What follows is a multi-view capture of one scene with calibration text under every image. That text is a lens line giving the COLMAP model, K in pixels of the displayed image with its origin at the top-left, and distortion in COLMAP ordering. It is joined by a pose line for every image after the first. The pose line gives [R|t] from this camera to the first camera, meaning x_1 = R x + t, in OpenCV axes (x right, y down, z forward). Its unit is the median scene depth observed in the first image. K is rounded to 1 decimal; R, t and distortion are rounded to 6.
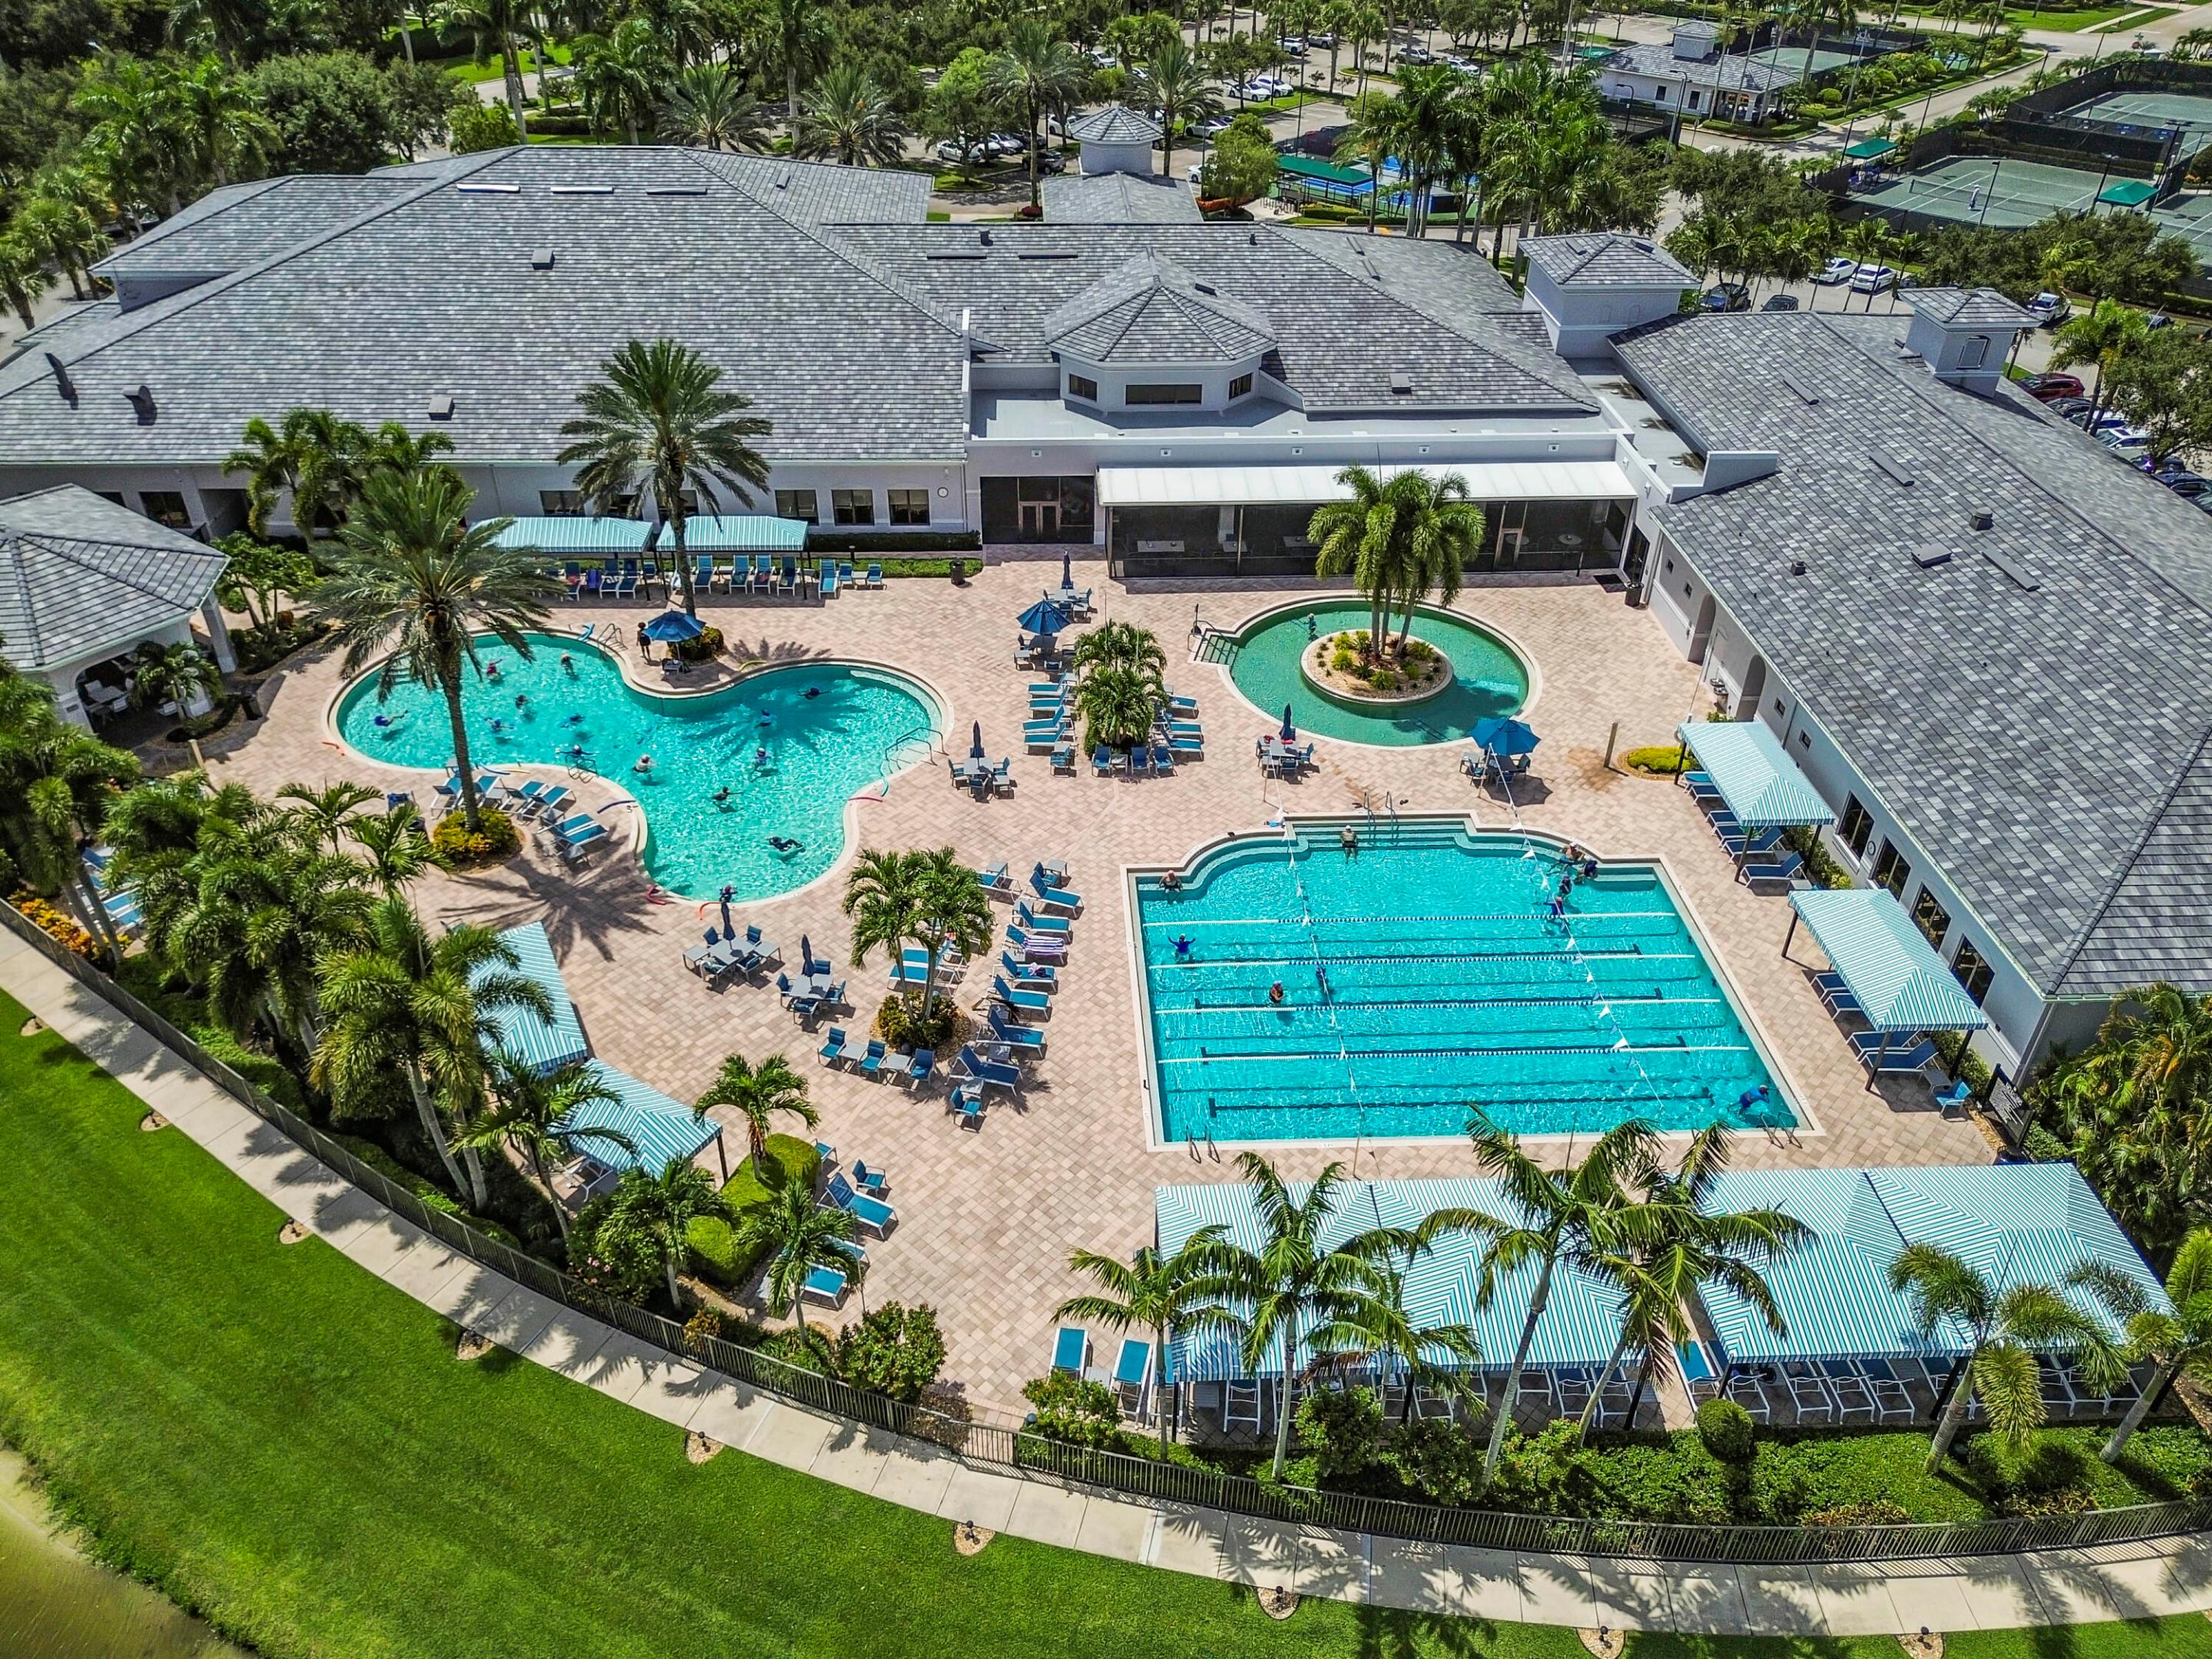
lens RADIAL K [[1567.0, 0, 1111.1], [0, 1567.0, 841.4], [0, 0, 1]] dist [0.056139, -0.036700]
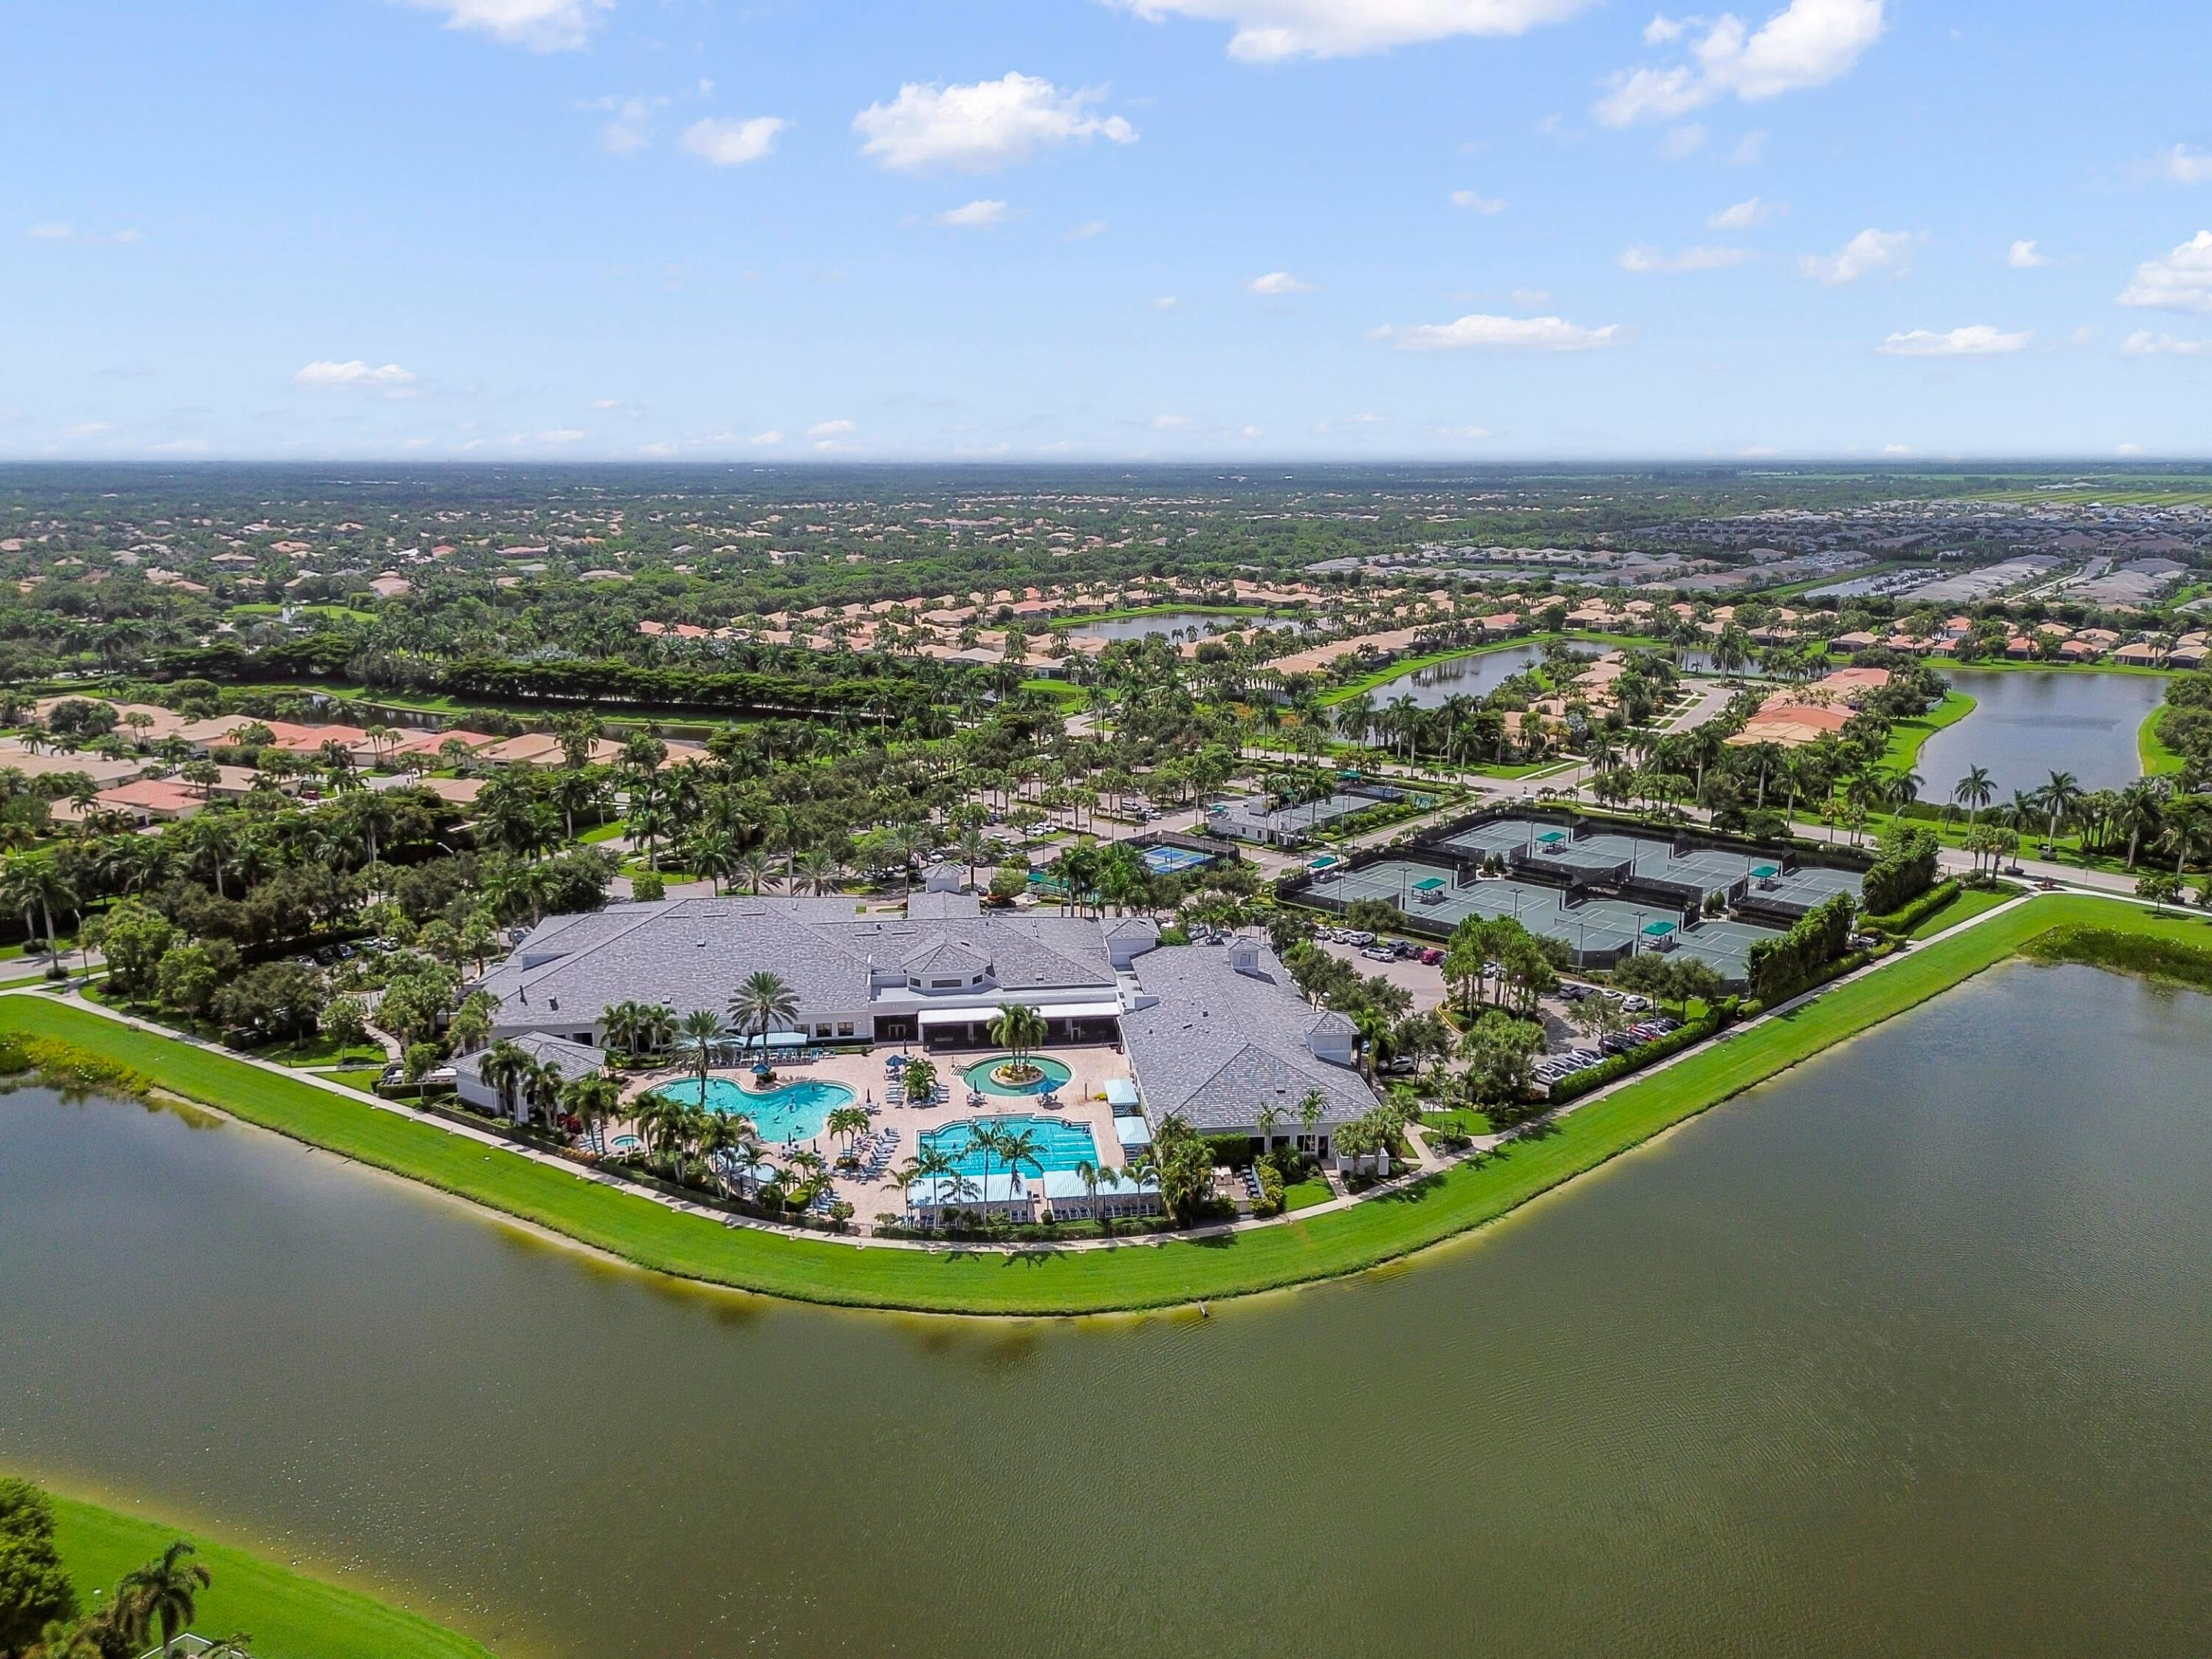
lens RADIAL K [[1567.0, 0, 1111.1], [0, 1567.0, 841.4], [0, 0, 1]] dist [0.056139, -0.036700]
pose [[0.998117, -0.029931, 0.053549, 0.185100], [0.047635, 0.928172, -0.369090, 0.495136], [-0.038655, 0.370945, 0.927850, -1.591568]]
